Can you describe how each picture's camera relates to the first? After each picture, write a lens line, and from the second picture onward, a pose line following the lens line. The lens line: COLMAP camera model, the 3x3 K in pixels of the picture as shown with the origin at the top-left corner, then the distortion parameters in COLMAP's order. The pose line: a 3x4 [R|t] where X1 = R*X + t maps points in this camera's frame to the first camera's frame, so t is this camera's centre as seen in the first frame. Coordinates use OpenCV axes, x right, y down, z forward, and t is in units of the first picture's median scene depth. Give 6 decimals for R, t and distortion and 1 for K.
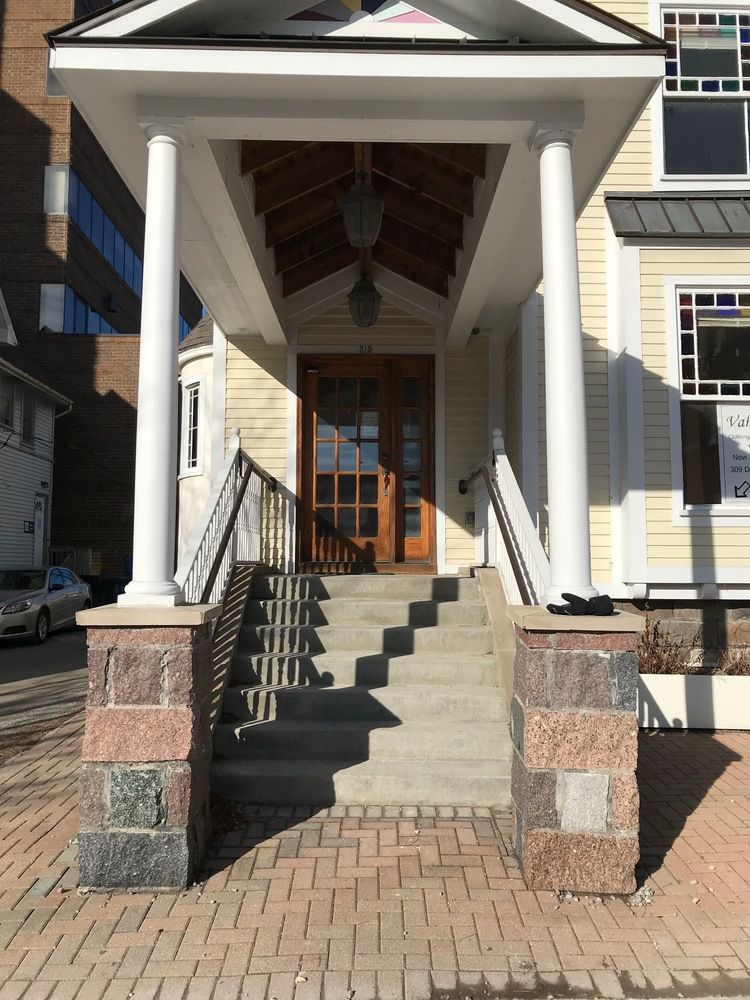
lens RADIAL K [[821.1, 0, 375.8], [0, 821.1, 497.2], [0, 0, 1]] dist [0.032685, -0.031588]
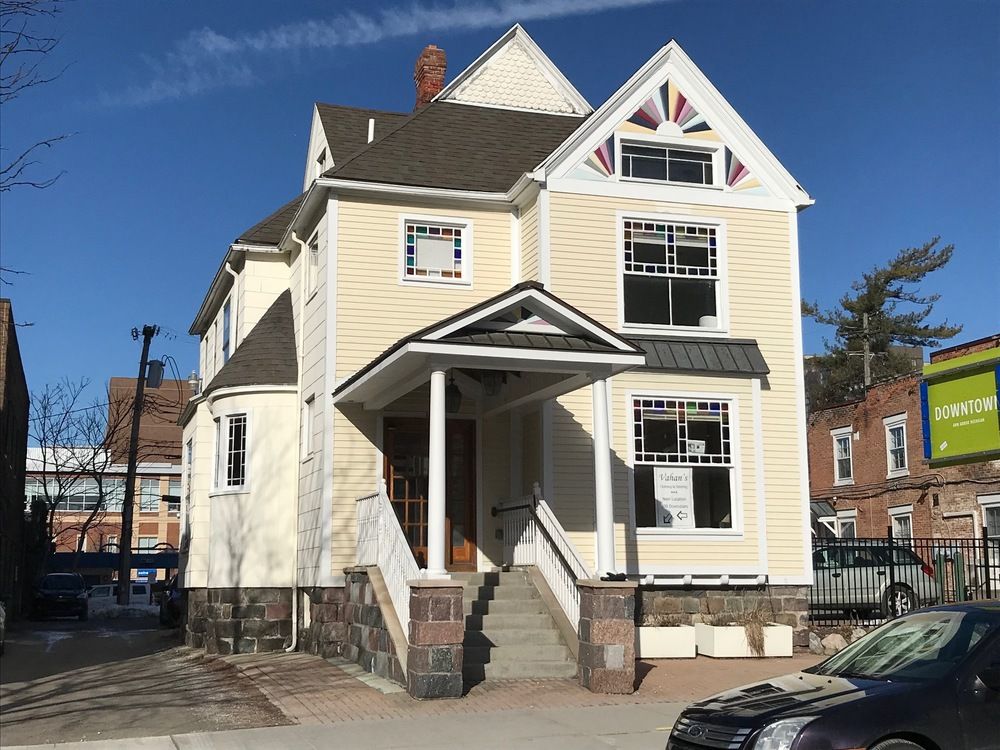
lens RADIAL K [[1309.6, 0, 499.2], [0, 1309.6, 375.4], [0, 0, 1]] dist [0.154223, 0.000000]
pose [[0.953309, 0.039052, 0.299461, -0.689223], [-0.017204, 0.997016, -0.075252, -0.091535], [-0.301506, 0.066586, 0.951136, -1.447516]]
